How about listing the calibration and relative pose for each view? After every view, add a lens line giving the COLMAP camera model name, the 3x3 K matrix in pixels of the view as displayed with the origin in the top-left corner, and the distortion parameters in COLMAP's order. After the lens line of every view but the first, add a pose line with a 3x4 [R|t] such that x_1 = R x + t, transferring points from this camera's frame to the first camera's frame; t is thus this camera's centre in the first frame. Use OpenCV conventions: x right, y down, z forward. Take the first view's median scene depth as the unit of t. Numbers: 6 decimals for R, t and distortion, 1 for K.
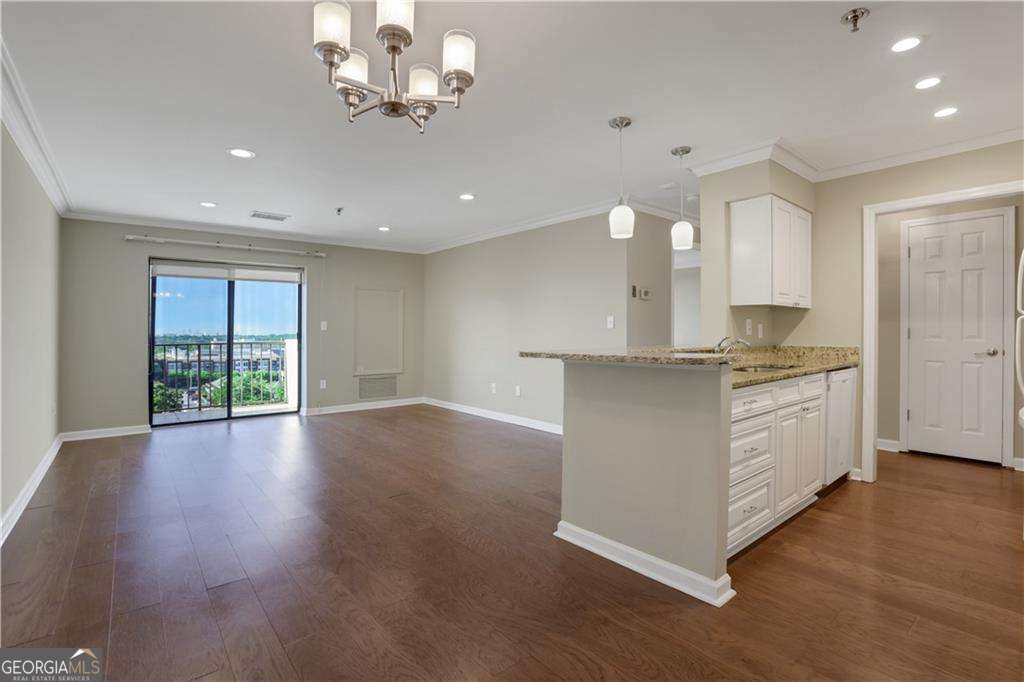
lens RADIAL K [[475.2, 0, 504.3], [0, 475.2, 338.9], [0, 0, 1]] dist [-0.068767, 0.021021]
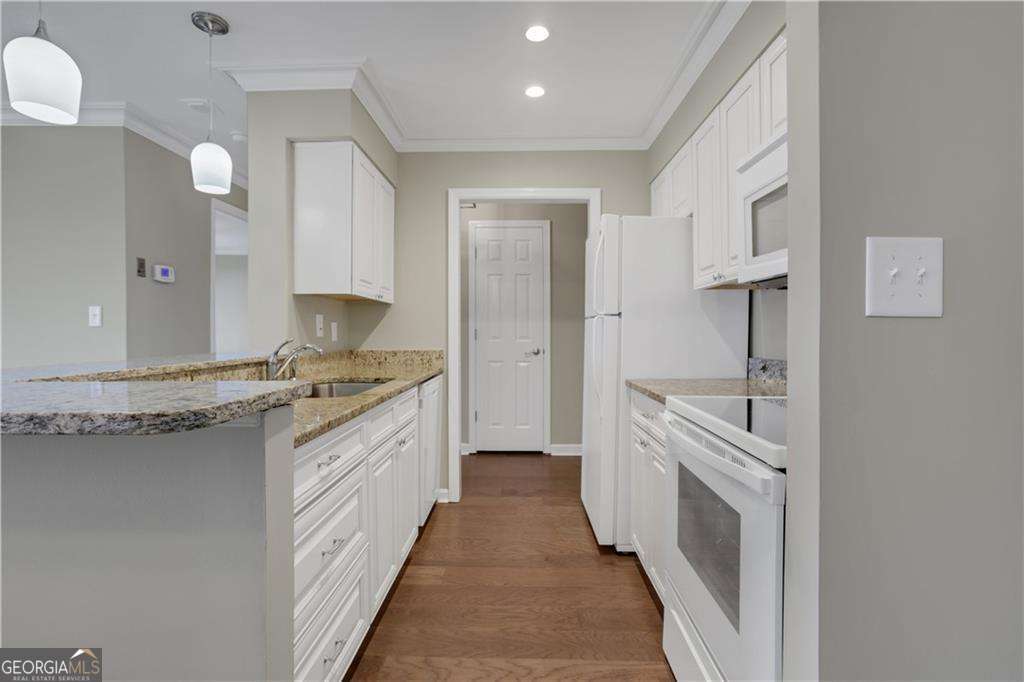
lens RADIAL K [[505.3, 0, 514.3], [0, 505.3, 335.3], [0, 0, 1]] dist [-0.023587, 0.000685]
pose [[0.653743, -0.002134, 0.756714, 0.140456], [0.010145, 0.999931, -0.005945, -0.003414], [-0.756649, 0.011564, 0.653719, 0.281676]]
